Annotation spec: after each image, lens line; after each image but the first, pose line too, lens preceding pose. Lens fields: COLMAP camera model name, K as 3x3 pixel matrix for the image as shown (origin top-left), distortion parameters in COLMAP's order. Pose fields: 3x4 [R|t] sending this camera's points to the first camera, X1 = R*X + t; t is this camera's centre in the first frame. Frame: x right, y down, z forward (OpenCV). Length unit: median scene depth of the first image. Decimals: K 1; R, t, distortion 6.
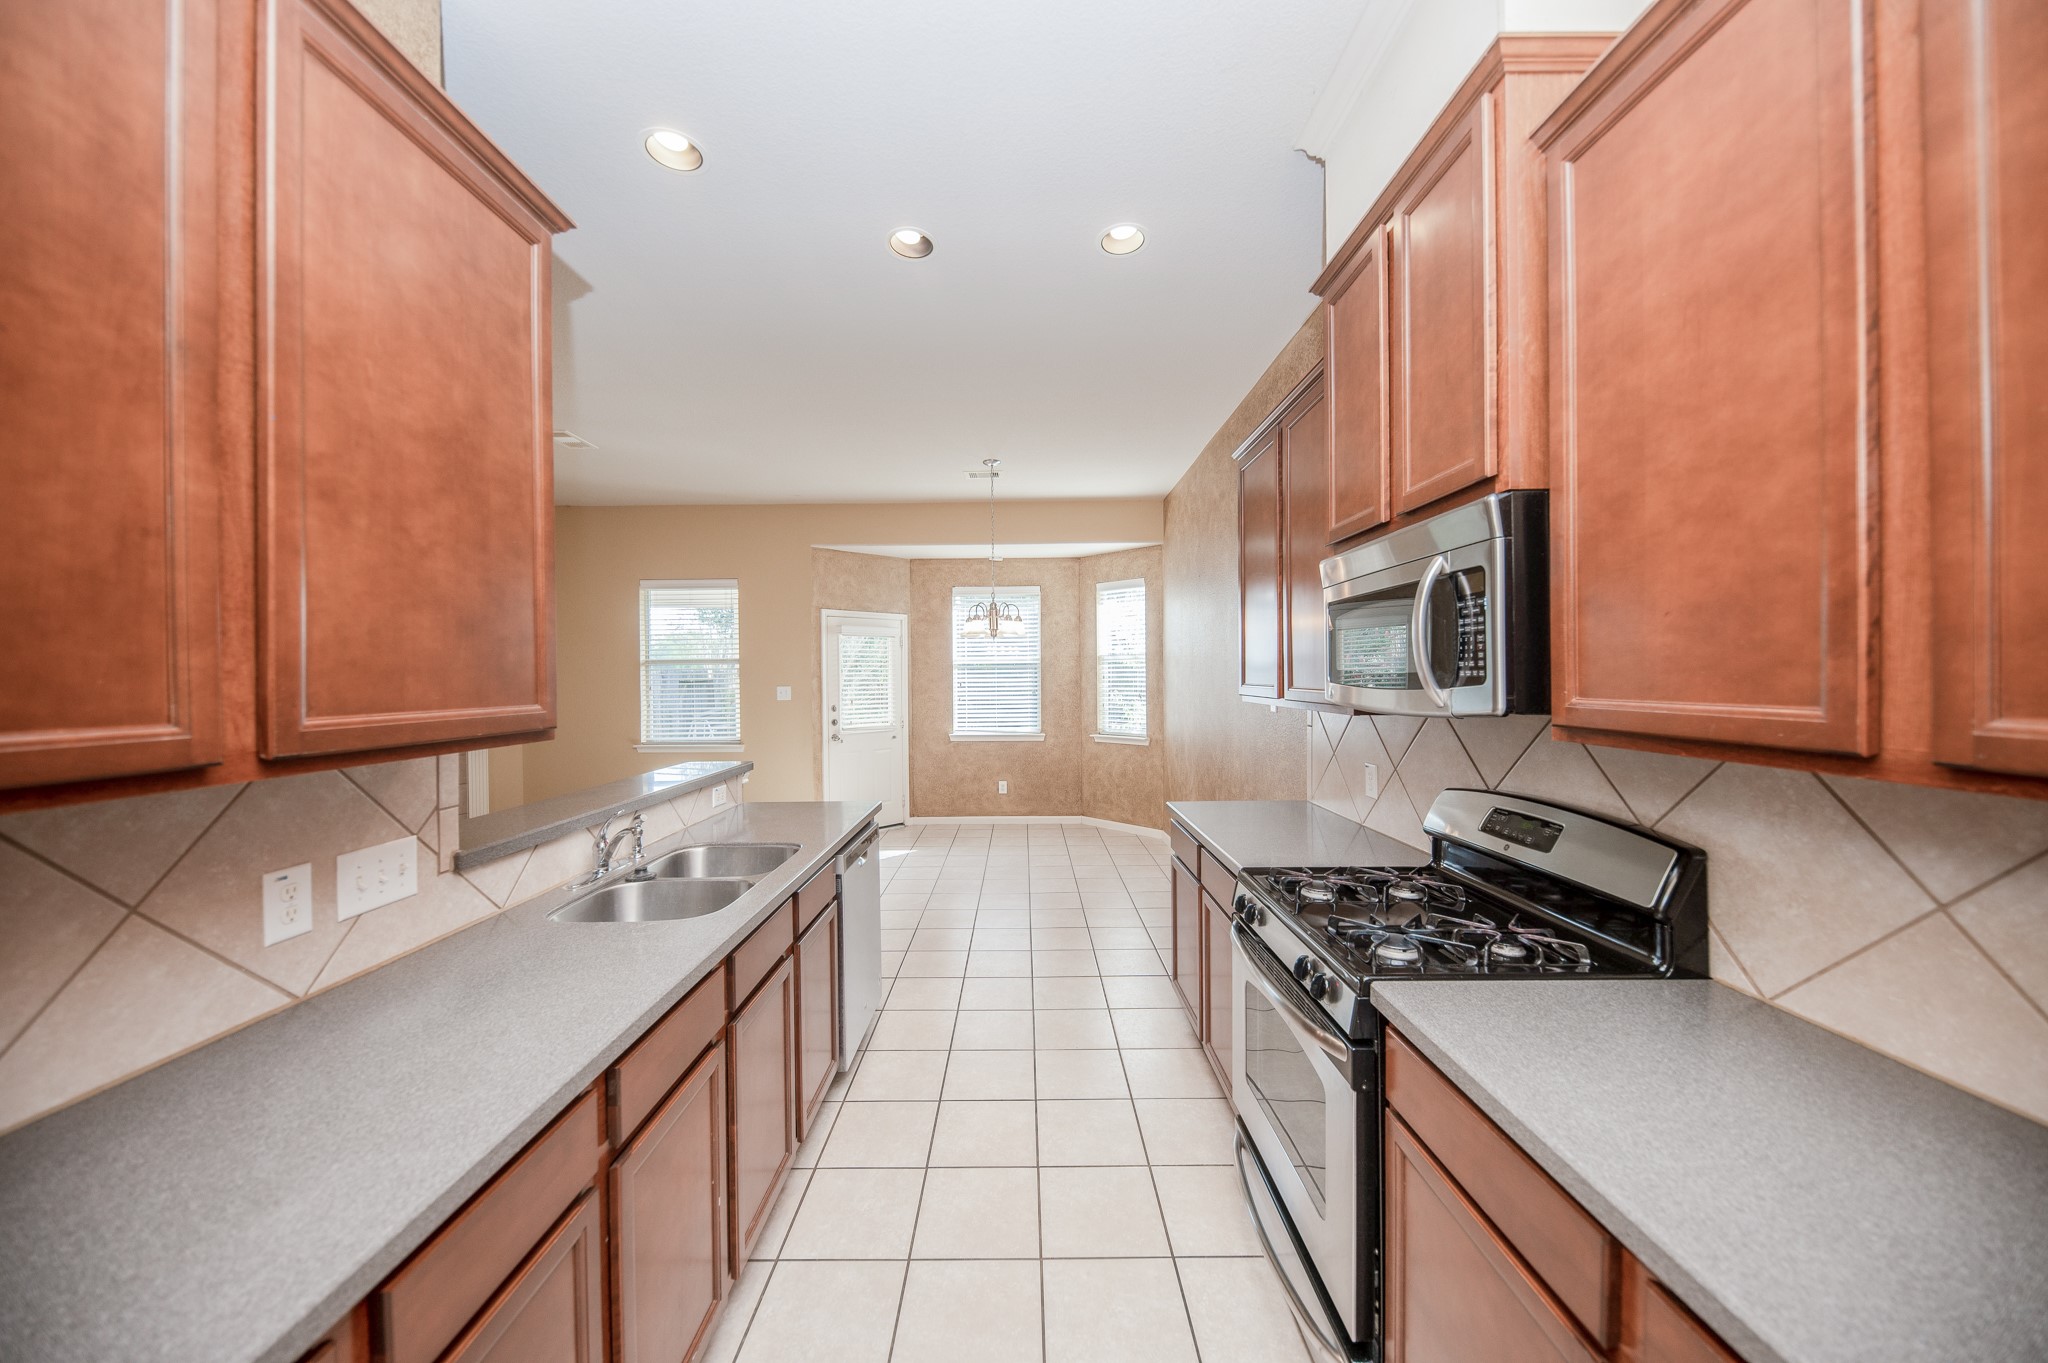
lens RADIAL K [[716.5, 0, 1014.7], [0, 716.5, 682.4], [0, 0, 1]] dist [0.000316, -0.000789]
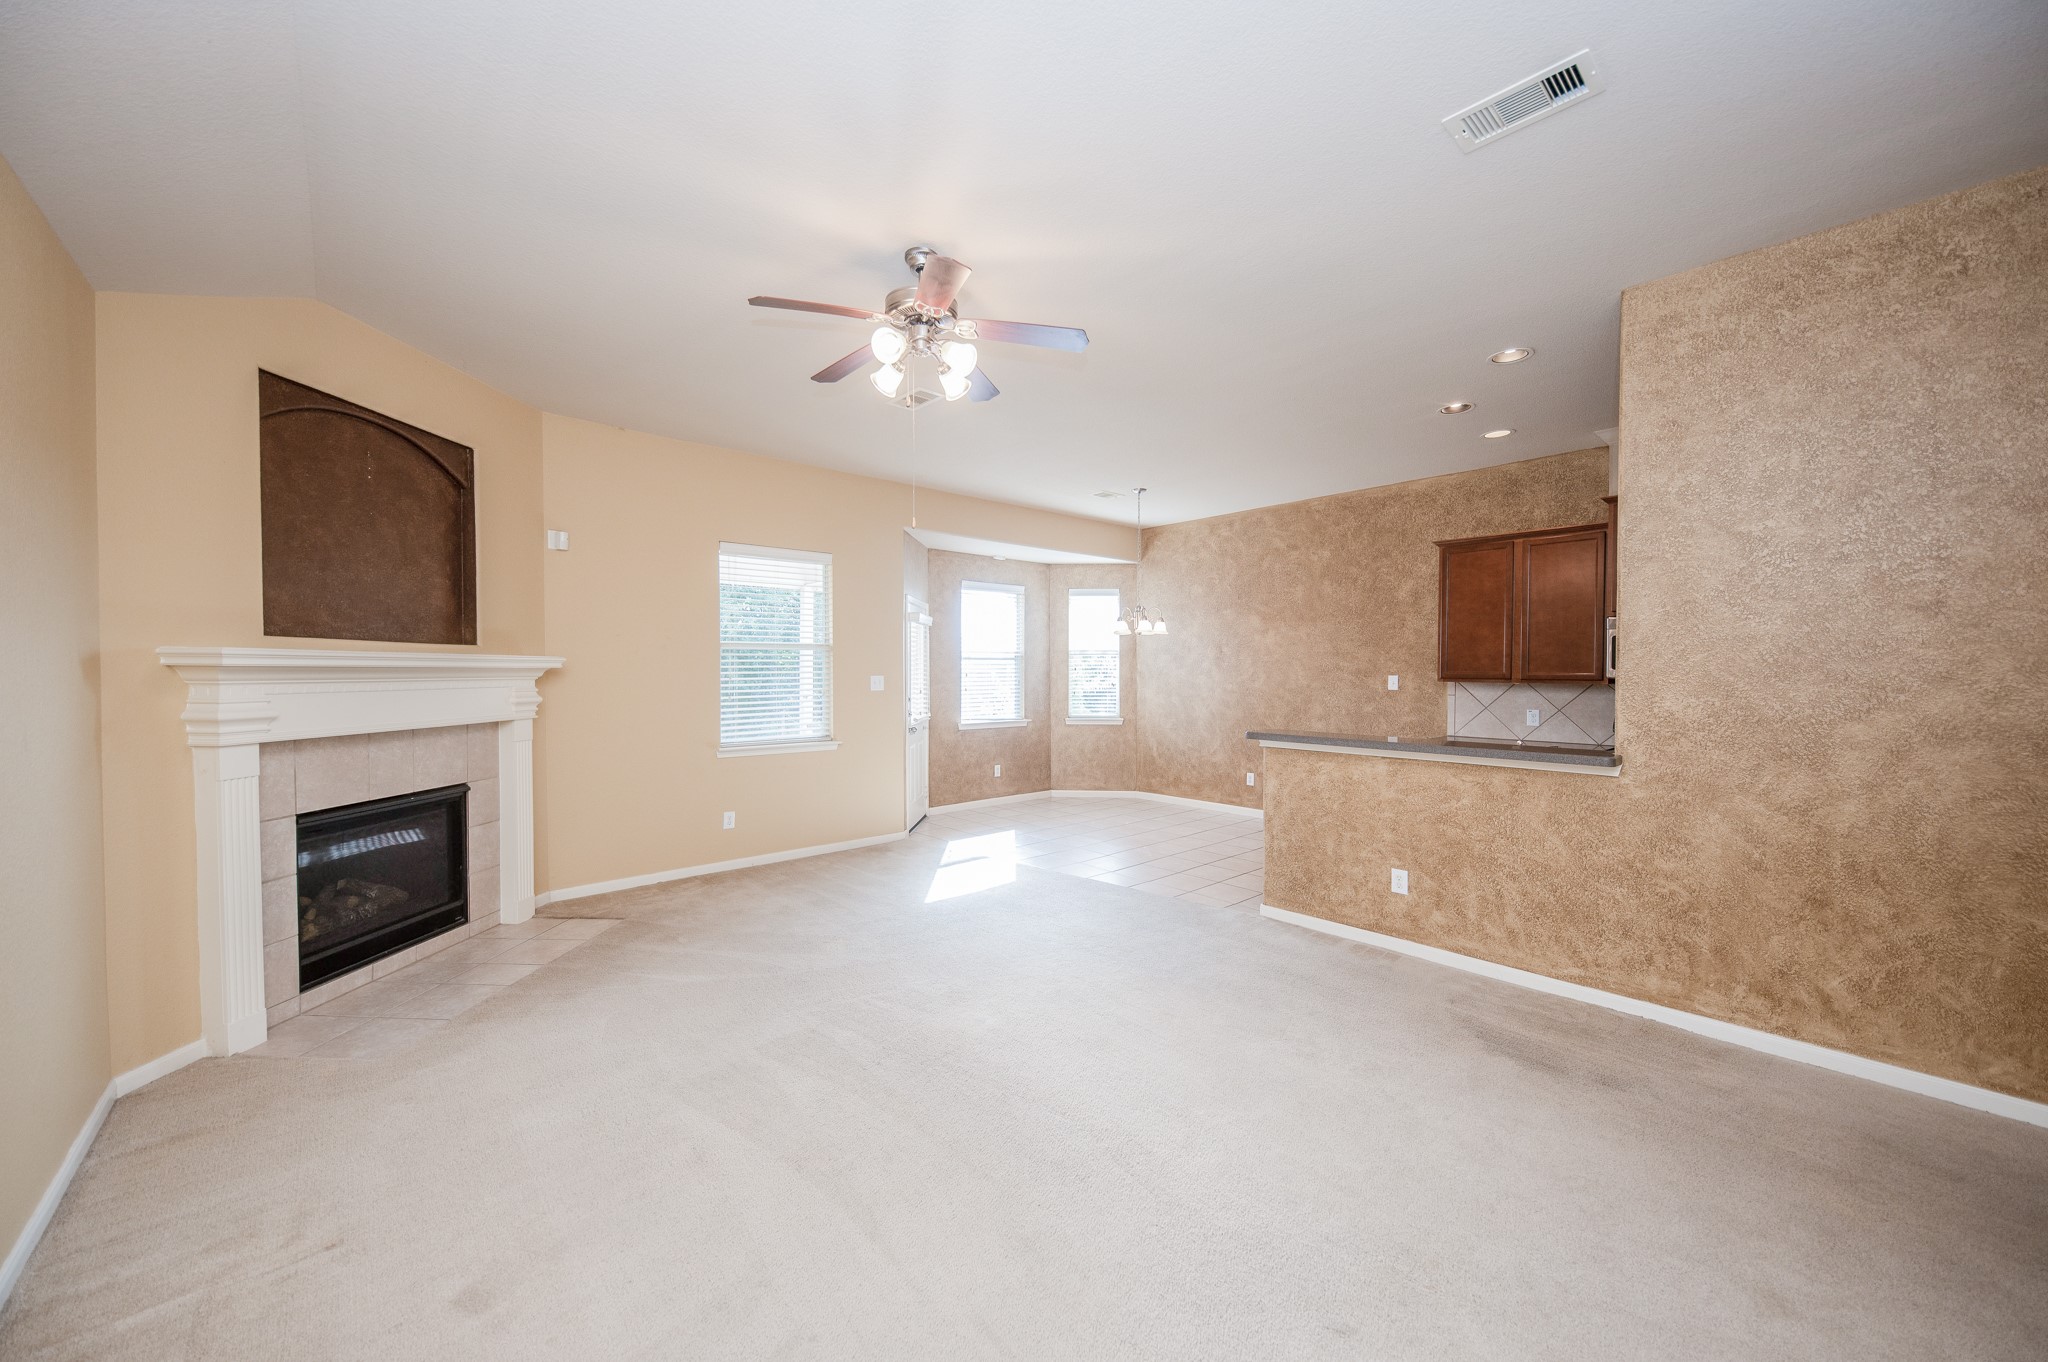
lens RADIAL K [[748.9, 0, 1005.7], [0, 748.9, 679.5], [0, 0, 1]] dist [0.005907, -0.002559]
pose [[0.754877, 0.000029, 0.655867, -0.747571], [-0.000169, 1.000000, 0.000150, 0.009405], [-0.655867, -0.000224, 0.754877, 0.145612]]
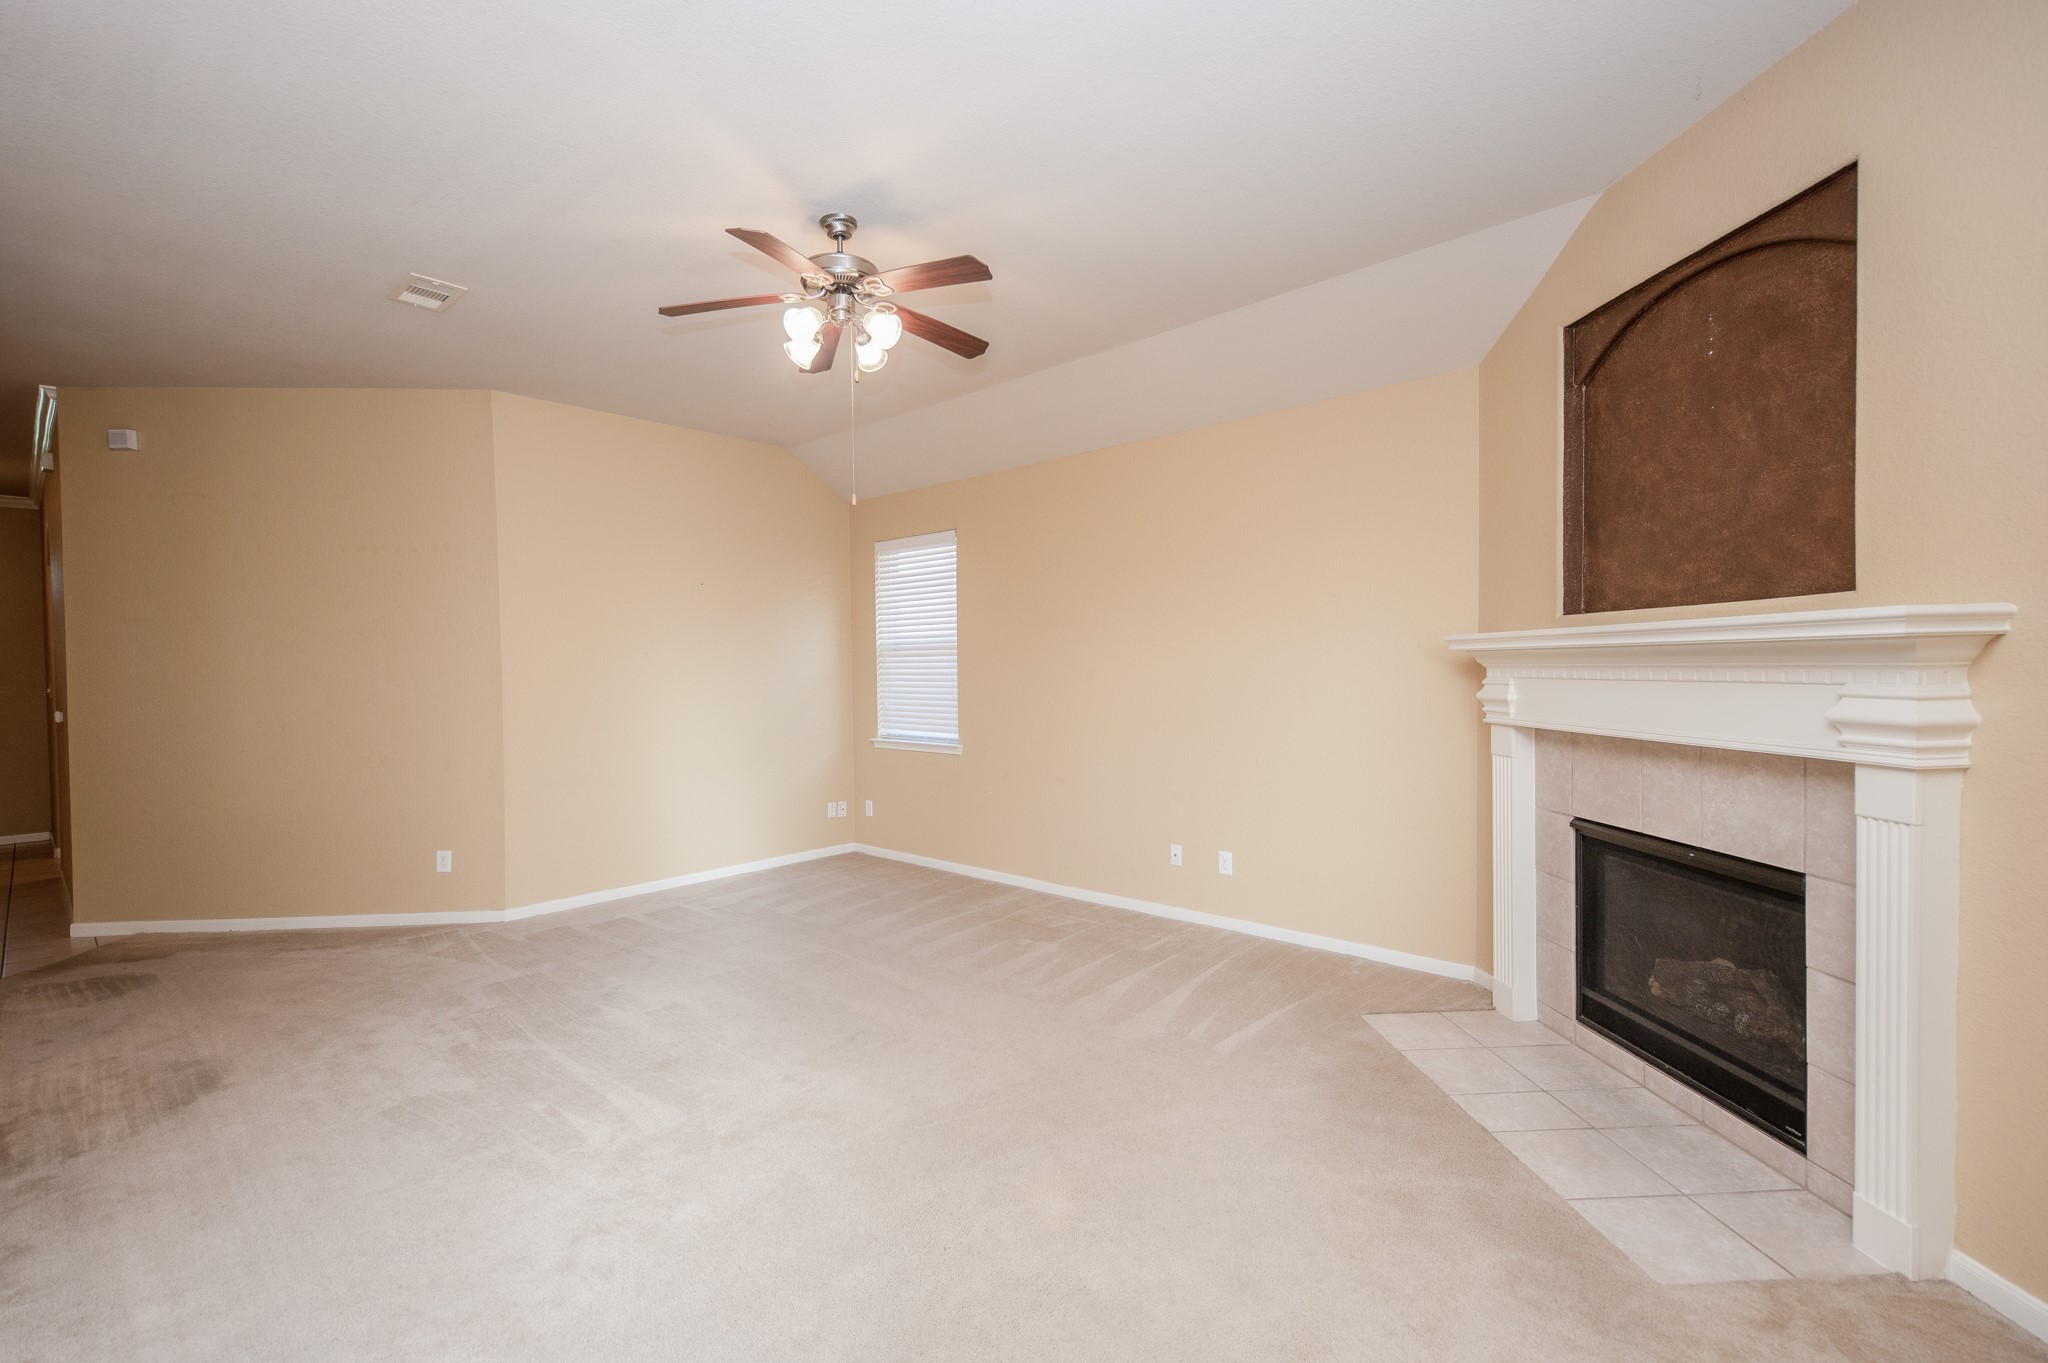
lens RADIAL K [[900.8, 0, 1029.5], [0, 900.8, 688.1], [0, 0, 1]] dist [0.014499, -0.000730]
pose [[-0.653406, 0.036368, -0.756134, -0.235982], [0.012342, 0.999224, 0.037395, 0.001702], [0.756907, 0.015102, -0.653348, 0.846116]]
